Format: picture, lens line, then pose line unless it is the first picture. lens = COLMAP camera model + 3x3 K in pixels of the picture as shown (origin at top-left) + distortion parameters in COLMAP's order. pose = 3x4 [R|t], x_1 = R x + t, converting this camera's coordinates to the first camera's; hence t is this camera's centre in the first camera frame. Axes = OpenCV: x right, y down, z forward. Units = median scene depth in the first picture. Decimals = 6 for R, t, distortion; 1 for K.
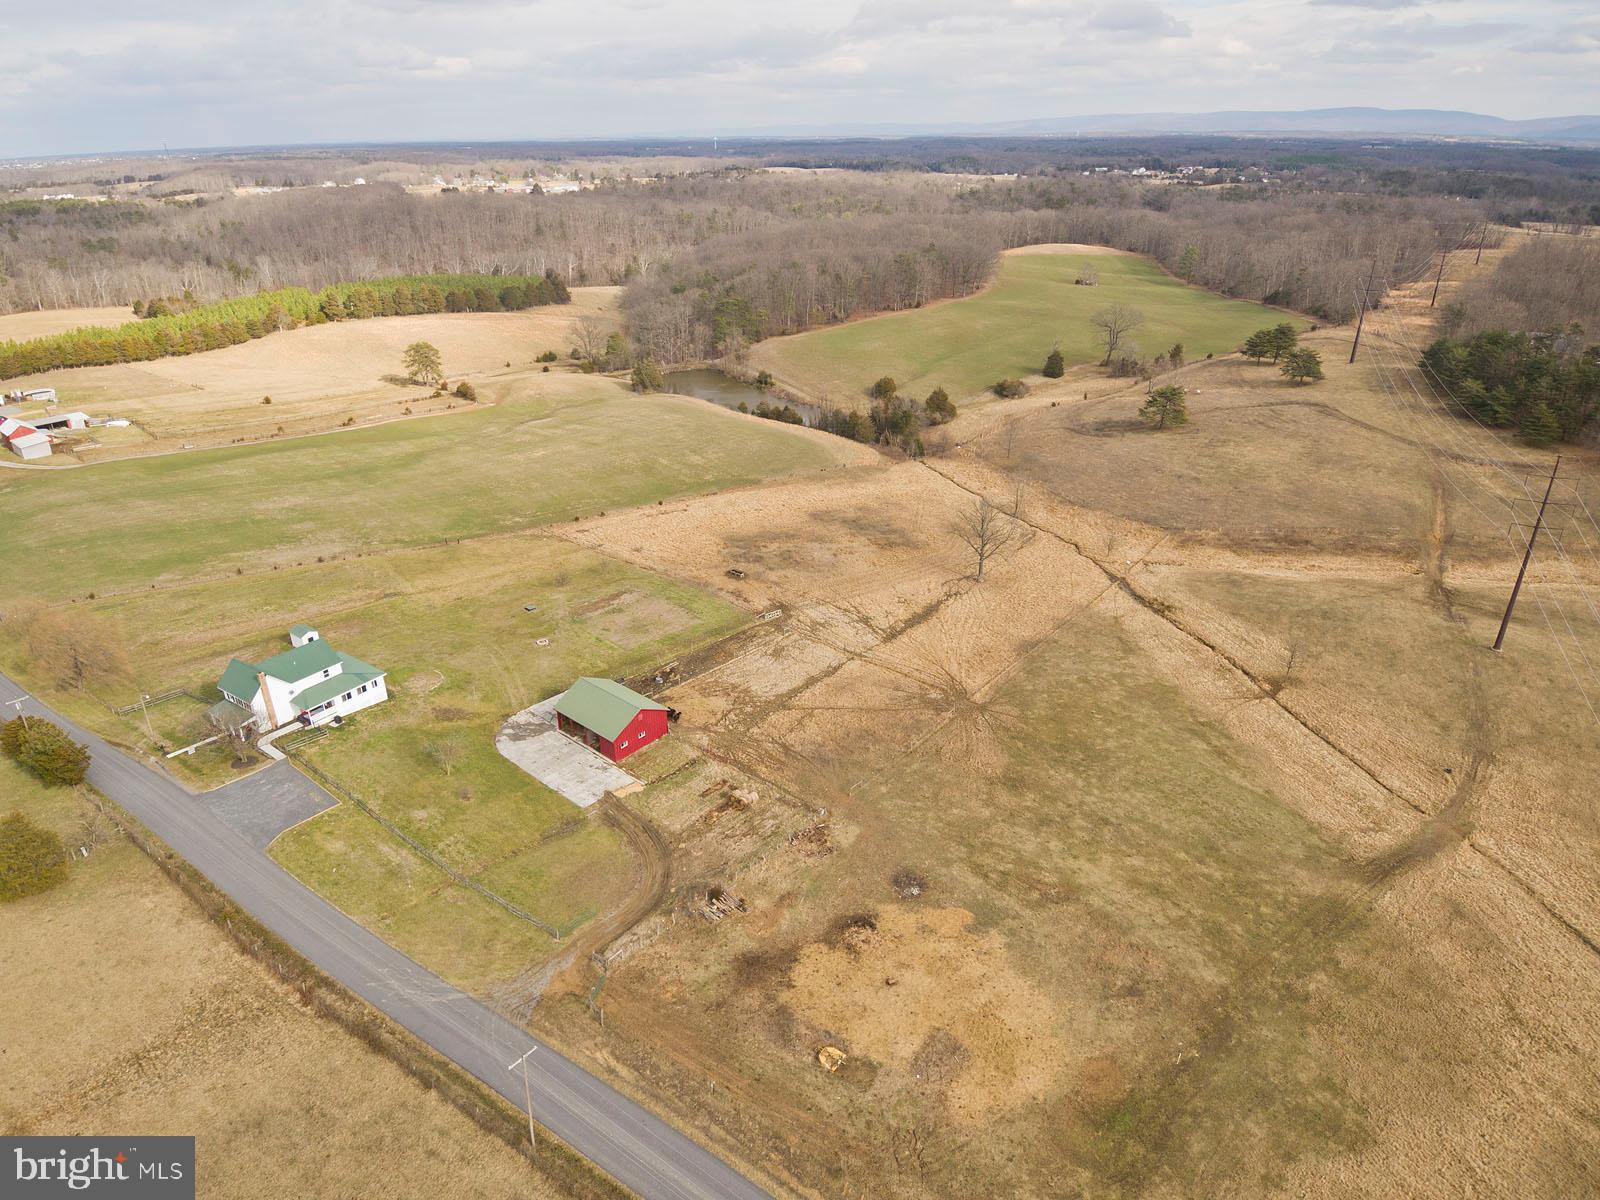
lens RADIAL K [[954.1, 0, 781.5], [0, 954.1, 603.7], [0, 0, 1]] dist [0.095922, -0.126059]
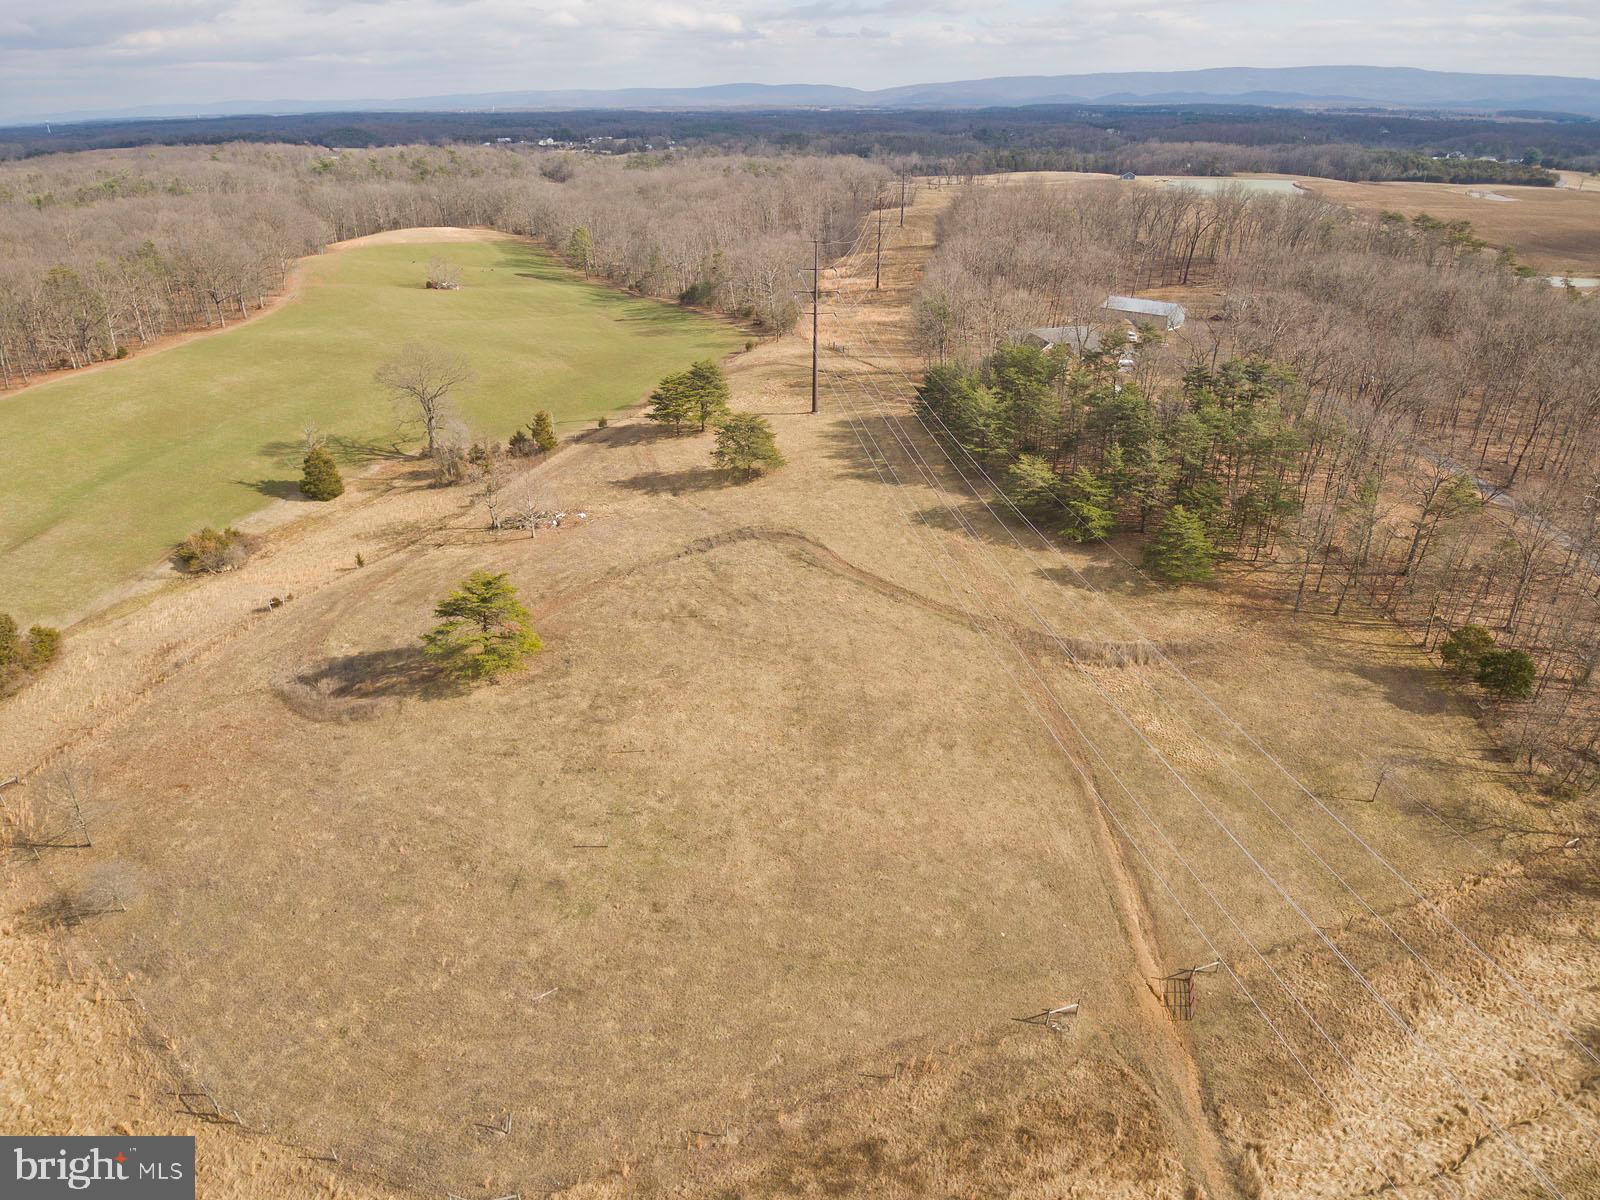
lens RADIAL K [[961.7, 0, 790.1], [0, 961.7, 606.3], [0, 0, 1]] dist [0.056961, -0.075570]
pose [[0.862863, -0.228266, 0.450956, 0.435230], [0.218562, 0.972989, 0.074310, -0.286052], [-0.455738, 0.034443, 0.889447, 0.756033]]
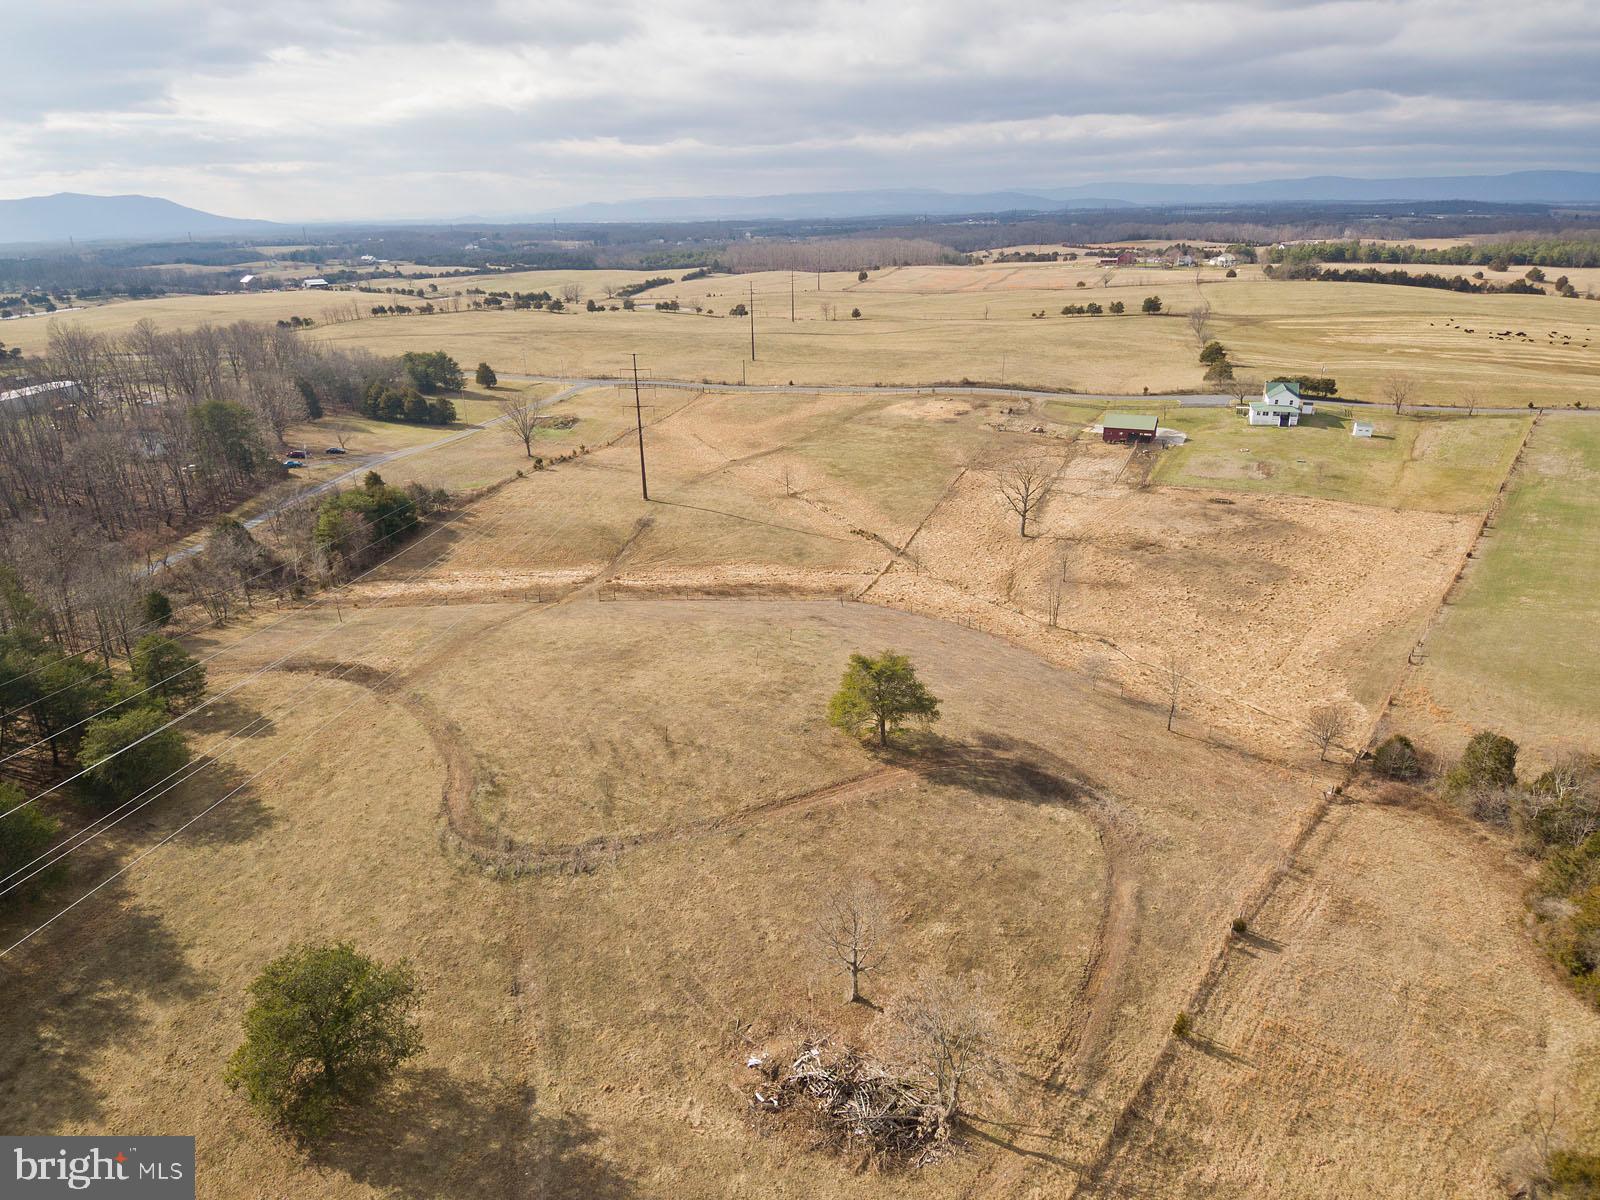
lens RADIAL K [[944.9, 0, 787.1], [0, 944.9, 621.6], [0, 0, 1]] dist [0.088708, -0.108959]
pose [[-0.961986, 0.133352, -0.238326, 0.712146], [-0.092310, 0.662538, 0.743318, -0.708636], [0.257023, 0.737062, -0.625043, 1.642321]]
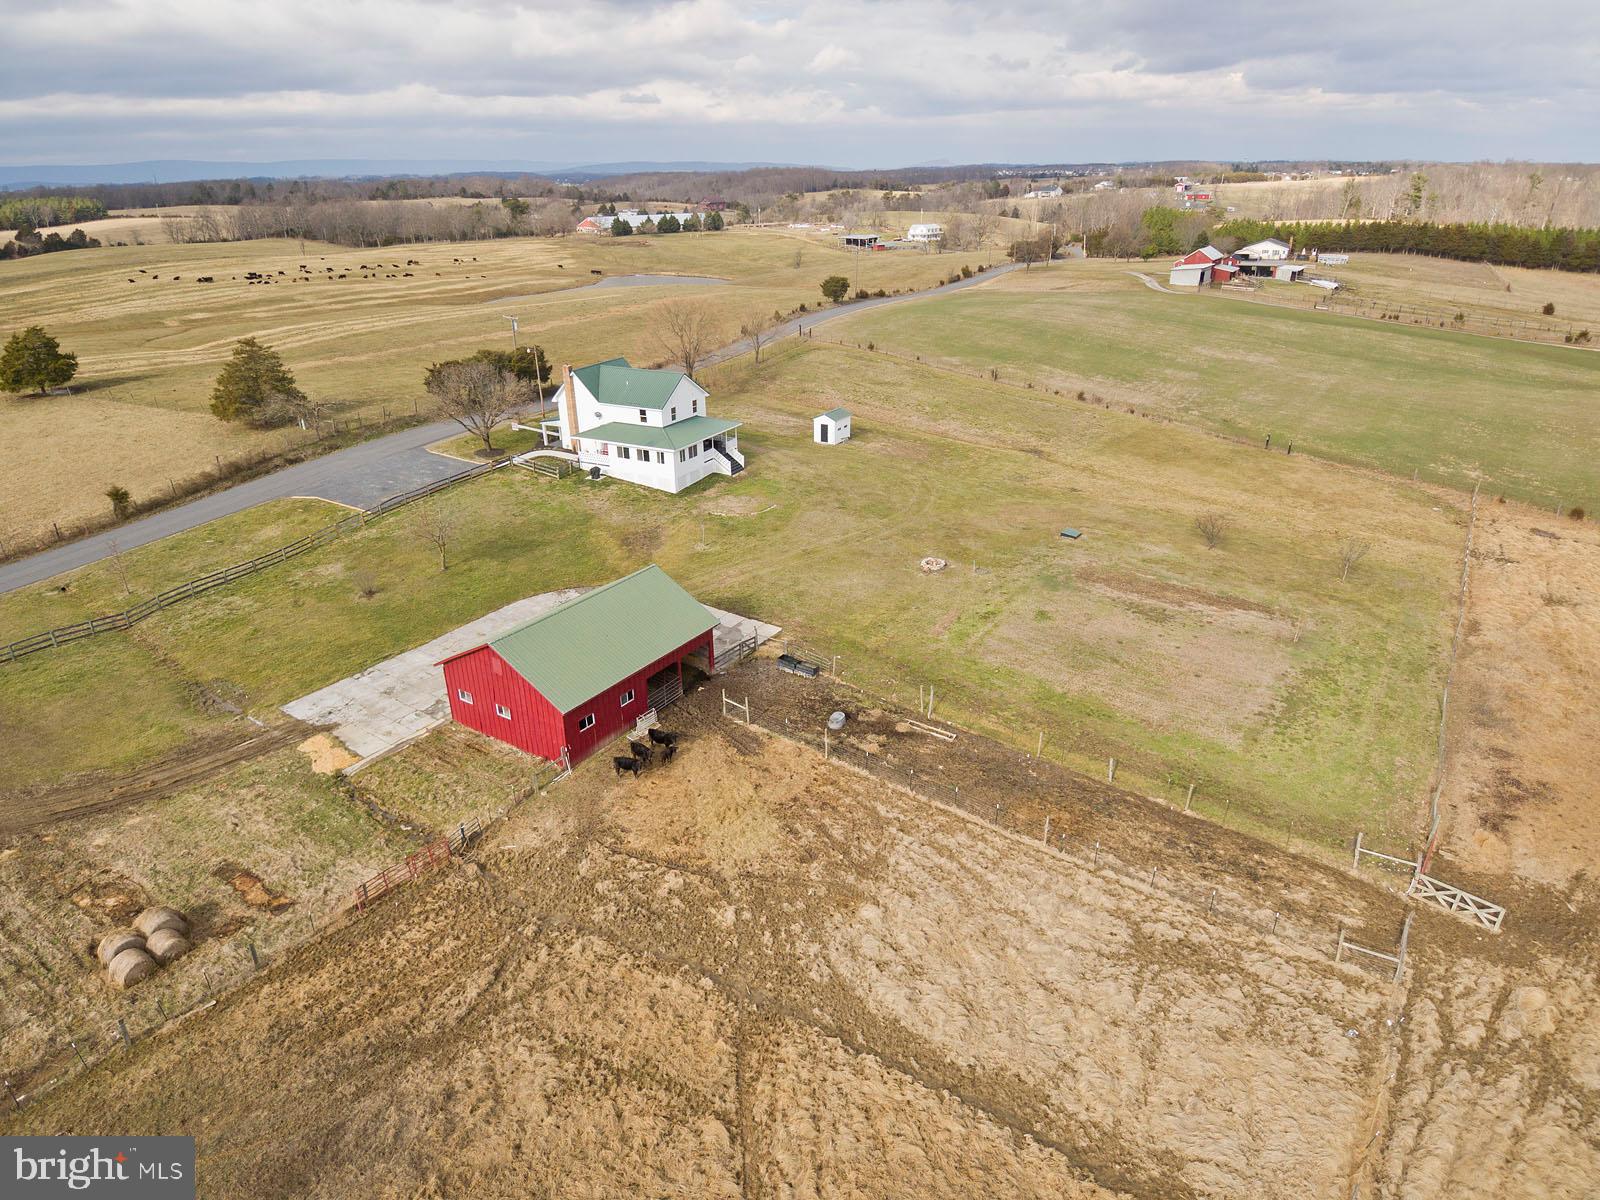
lens RADIAL K [[954.1, 0, 781.5], [0, 954.1, 603.7], [0, 0, 1]] dist [0.095922, -0.126059]
pose [[0.122788, 0.411374, -0.903158, 0.144970], [-0.417809, 0.846895, 0.328945, -0.055694], [0.900200, 0.336957, 0.275864, 0.674130]]
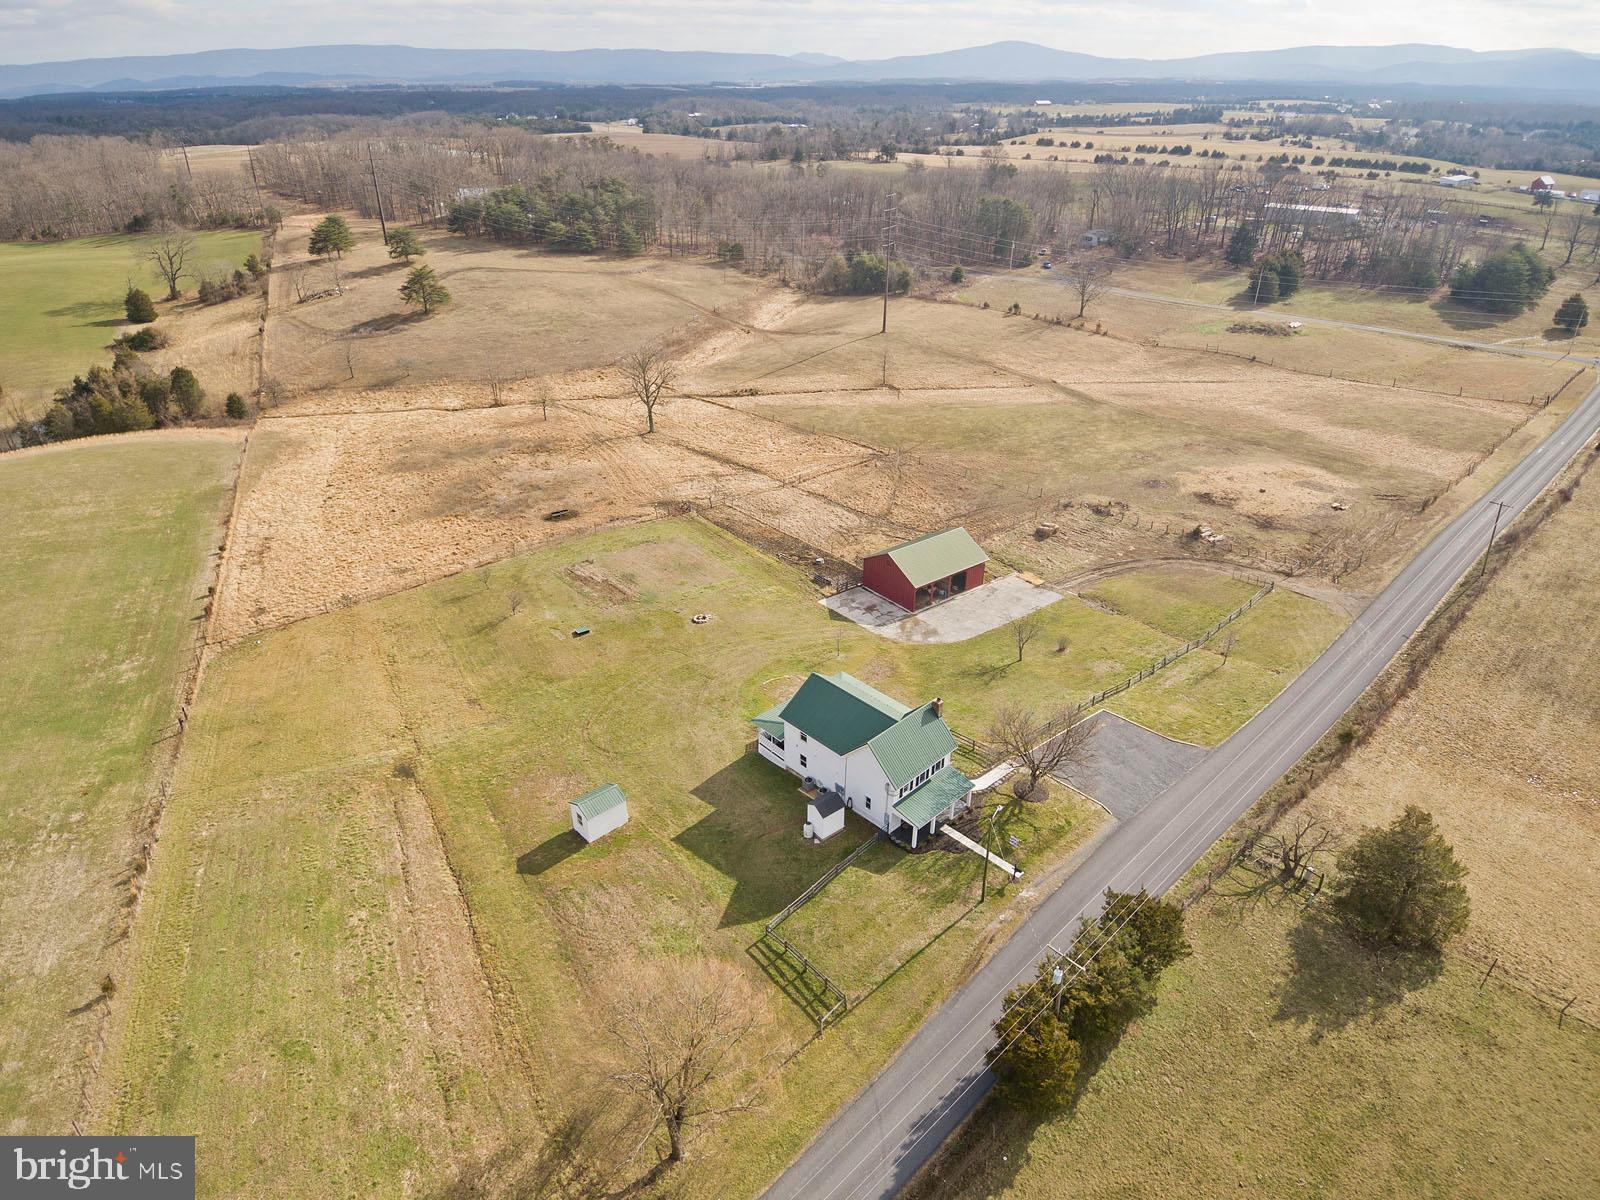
lens RADIAL K [[954.1, 0, 781.5], [0, 954.1, 603.7], [0, 0, 1]] dist [0.095922, -0.126059]
pose [[0.194209, -0.459012, 0.866944, -0.717751], [0.429412, 0.834376, 0.345574, -0.162014], [-0.881980, 0.305162, 0.359148, 0.567468]]
